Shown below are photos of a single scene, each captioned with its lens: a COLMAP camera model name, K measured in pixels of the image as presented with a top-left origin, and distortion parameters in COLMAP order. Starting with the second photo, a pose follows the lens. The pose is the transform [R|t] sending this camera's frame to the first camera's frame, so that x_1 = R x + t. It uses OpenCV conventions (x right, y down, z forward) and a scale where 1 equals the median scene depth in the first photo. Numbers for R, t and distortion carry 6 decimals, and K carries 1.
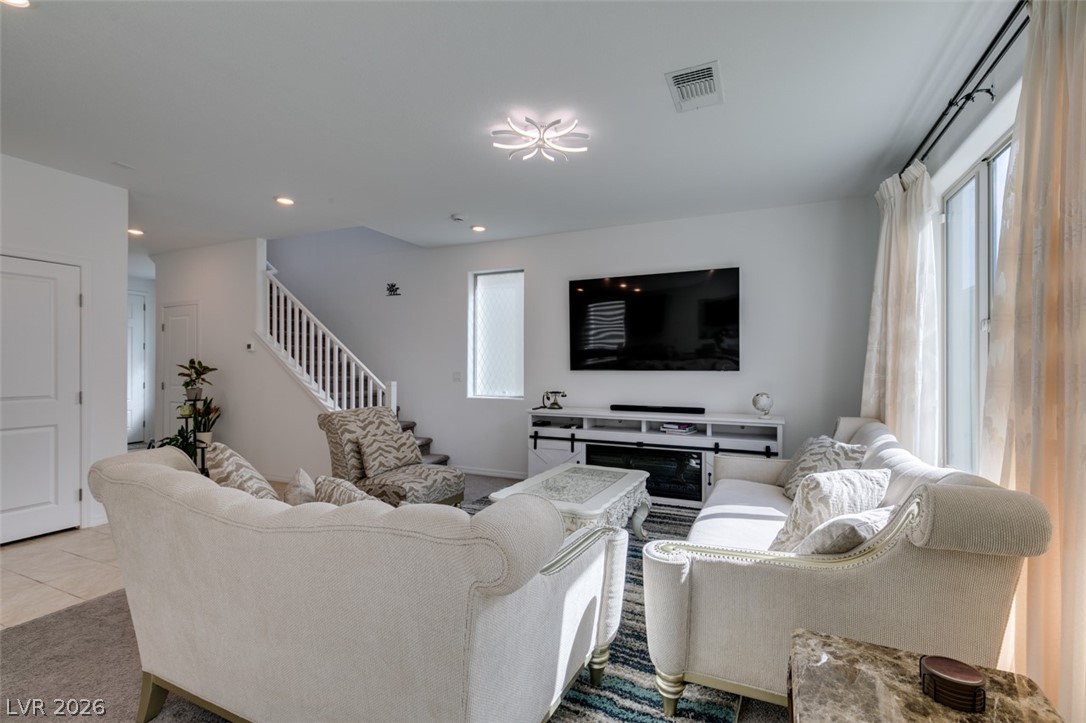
lens RADIAL K [[483.3, 0, 539.8], [0, 483.3, 366.8], [0, 0, 1]] dist [0.003086, -0.001757]
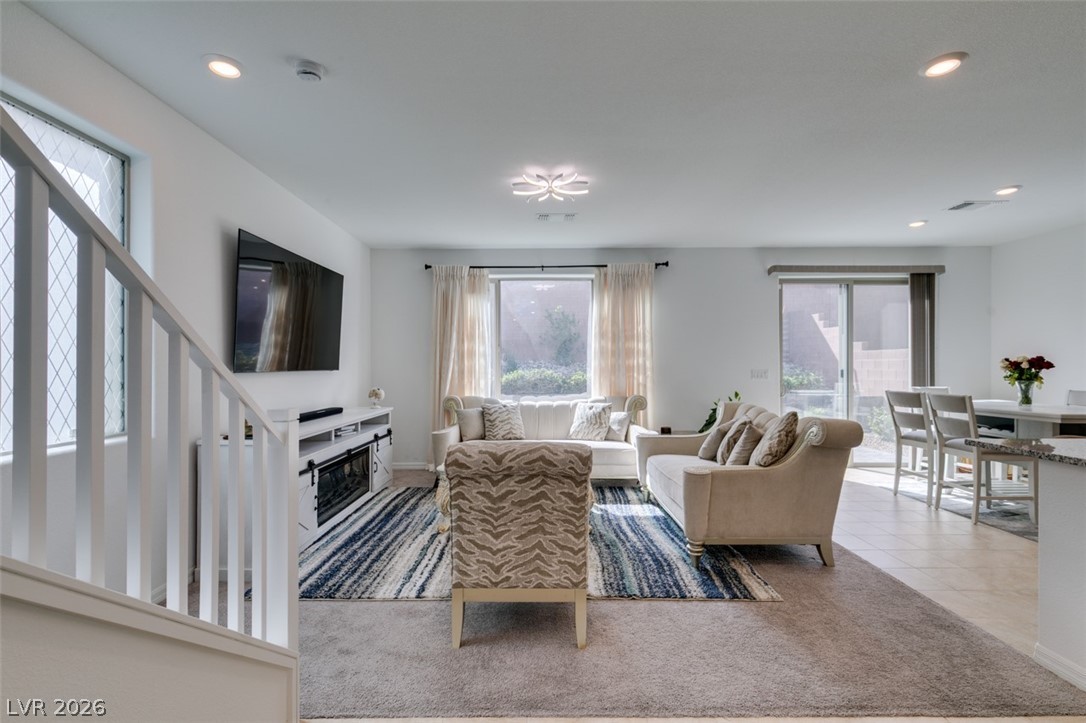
lens RADIAL K [[483.3, 0, 539.1], [0, 483.3, 365.4], [0, 0, 1]] dist [0.003086, -0.001757]
pose [[-0.417915, 0.000035, 0.908486, -0.752688], [0.000309, 1.000000, 0.000104, -0.002117], [-0.908486, 0.000324, -0.417915, 1.032397]]
